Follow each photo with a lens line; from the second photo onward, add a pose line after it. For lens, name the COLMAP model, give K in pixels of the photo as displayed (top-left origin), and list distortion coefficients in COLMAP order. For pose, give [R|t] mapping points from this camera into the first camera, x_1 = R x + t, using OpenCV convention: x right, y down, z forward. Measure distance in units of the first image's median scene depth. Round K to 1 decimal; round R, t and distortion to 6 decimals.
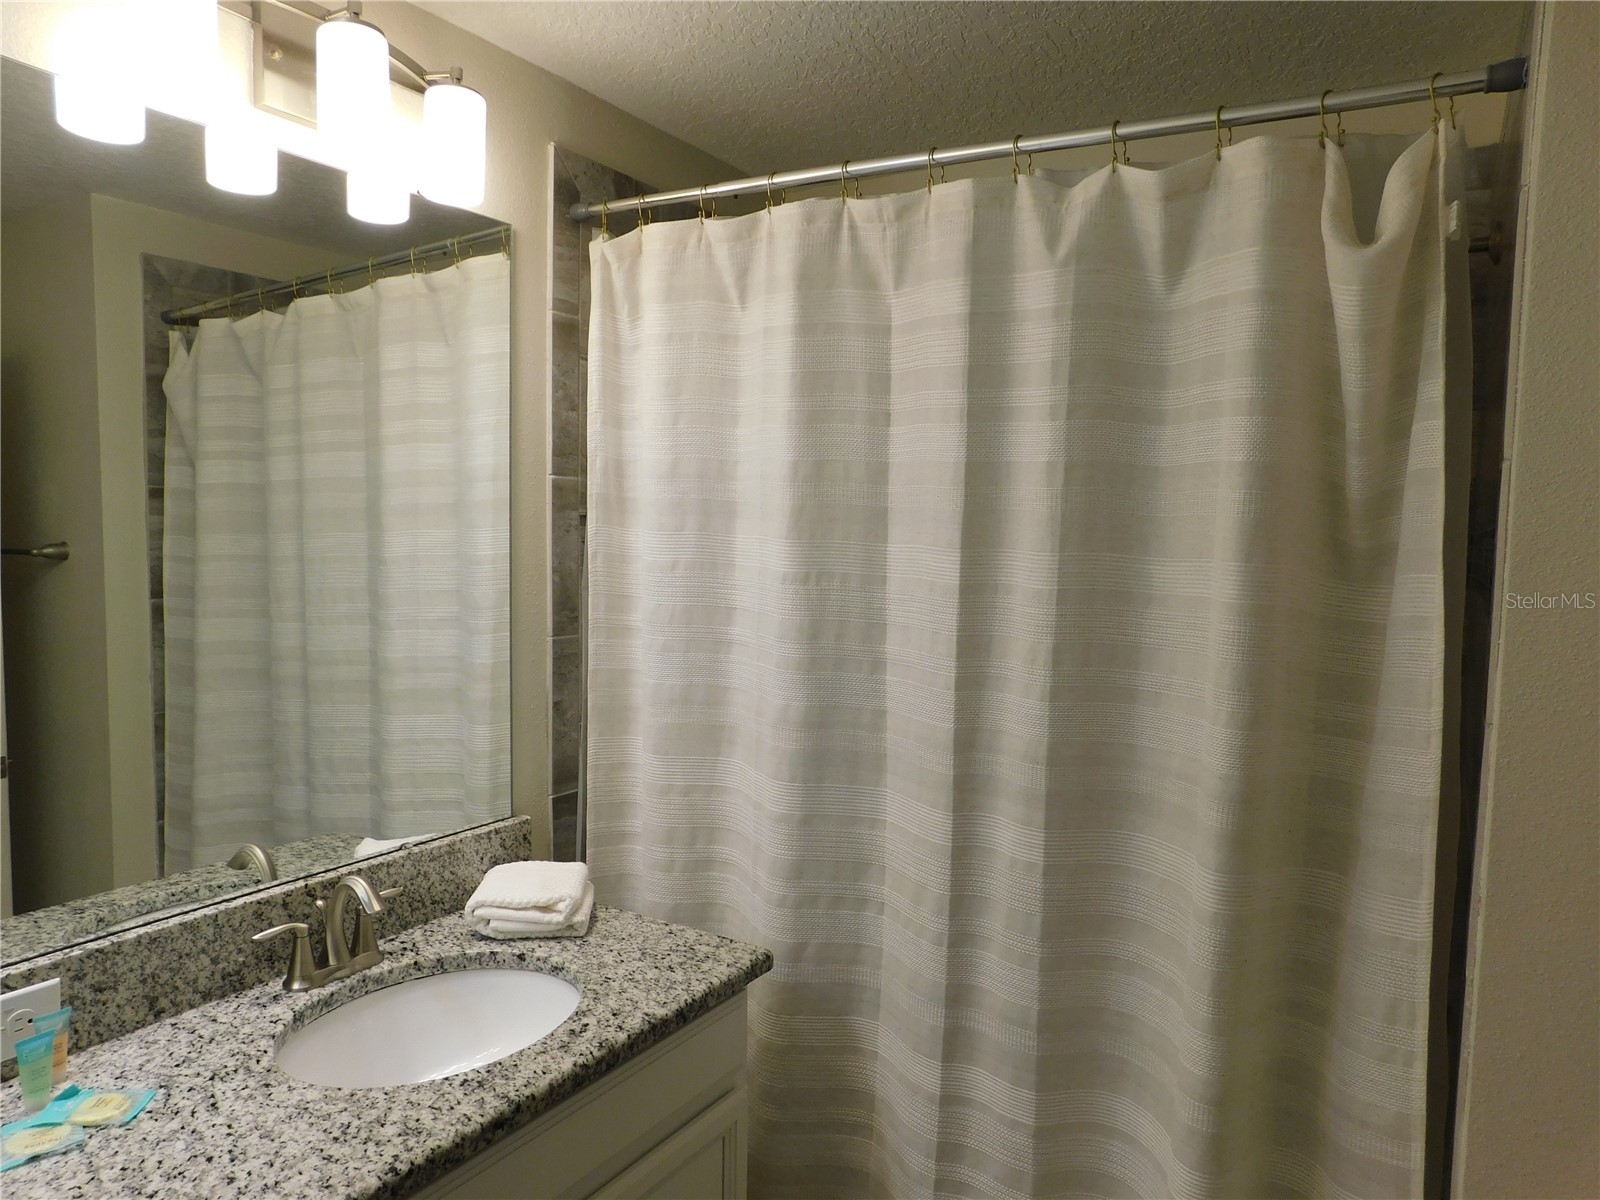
lens RADIAL K [[1056.4, 0, 801.5], [0, 1056.4, 607.2], [0, 0, 1]] dist [-0.049683, 0.033619]
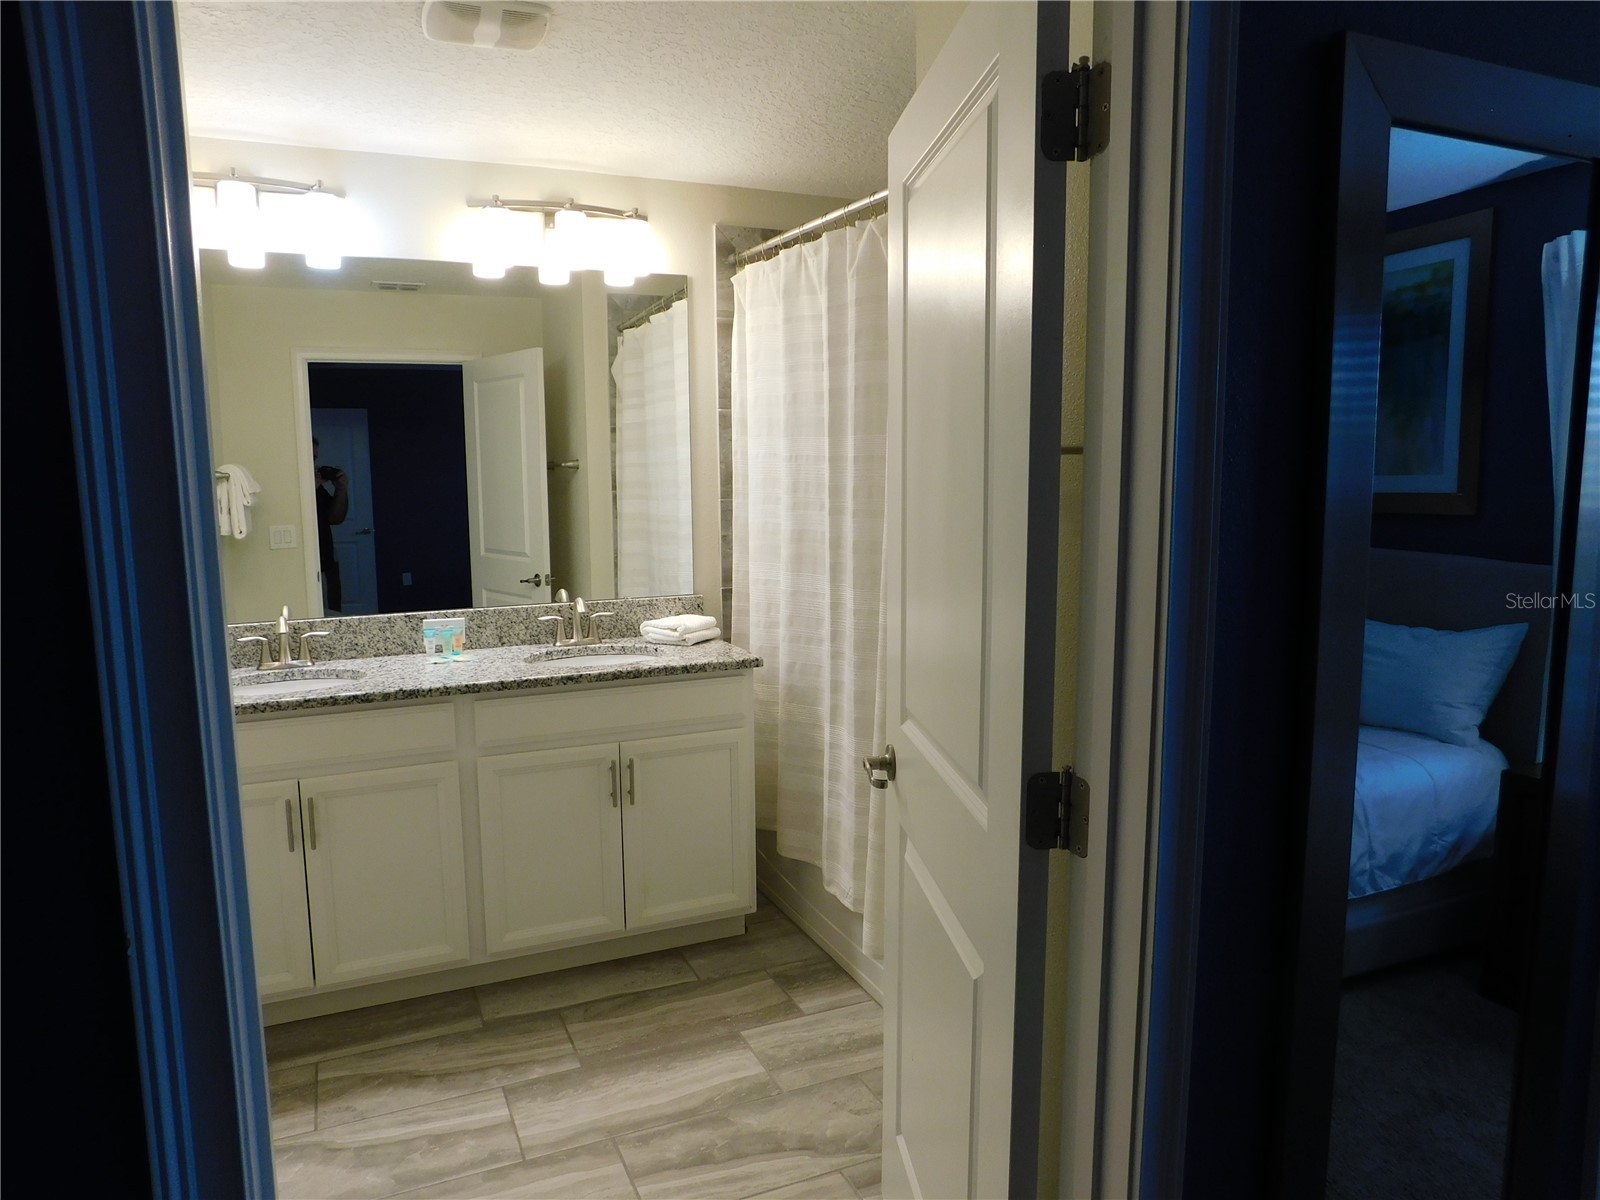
lens RADIAL K [[1056.4, 0, 796.9], [0, 1056.4, 596.5], [0, 0, 1]] dist [-0.049683, 0.033619]
pose [[0.829960, 0.045797, -0.555940, 0.922820], [-0.017870, 0.998296, 0.055558, 0.096651], [0.557537, -0.036176, 0.829364, -0.452893]]
